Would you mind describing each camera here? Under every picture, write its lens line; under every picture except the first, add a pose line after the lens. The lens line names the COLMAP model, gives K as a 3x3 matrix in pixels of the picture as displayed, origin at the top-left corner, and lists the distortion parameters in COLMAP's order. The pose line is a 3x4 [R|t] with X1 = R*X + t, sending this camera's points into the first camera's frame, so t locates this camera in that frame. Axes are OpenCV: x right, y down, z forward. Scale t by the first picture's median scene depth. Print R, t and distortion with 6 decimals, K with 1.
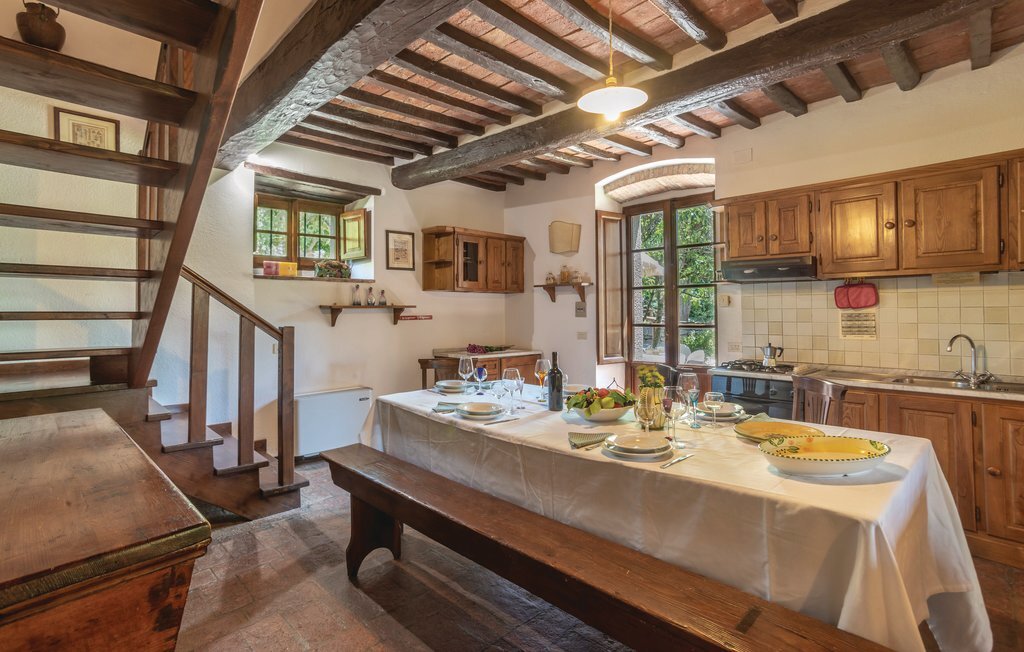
lens RADIAL K [[504.1, 0, 511.0], [0, 504.1, 305.2], [0, 0, 1]] dist [-0.000401, -0.000042]
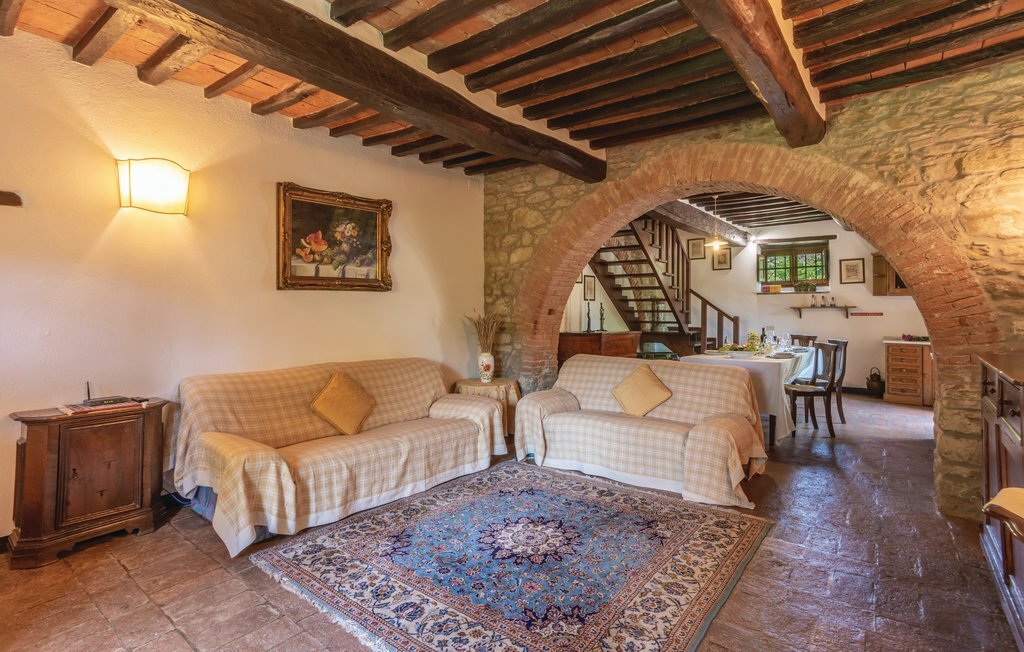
lens RADIAL K [[504.1, 0, 511.0], [0, 504.1, 305.2], [0, 0, 1]] dist [-0.000401, -0.000042]
pose [[0.142172, -0.011691, -0.989773, 1.261312], [0.011816, 0.999879, -0.010113, 0.000605], [0.989772, -0.010257, 0.142293, -0.289562]]
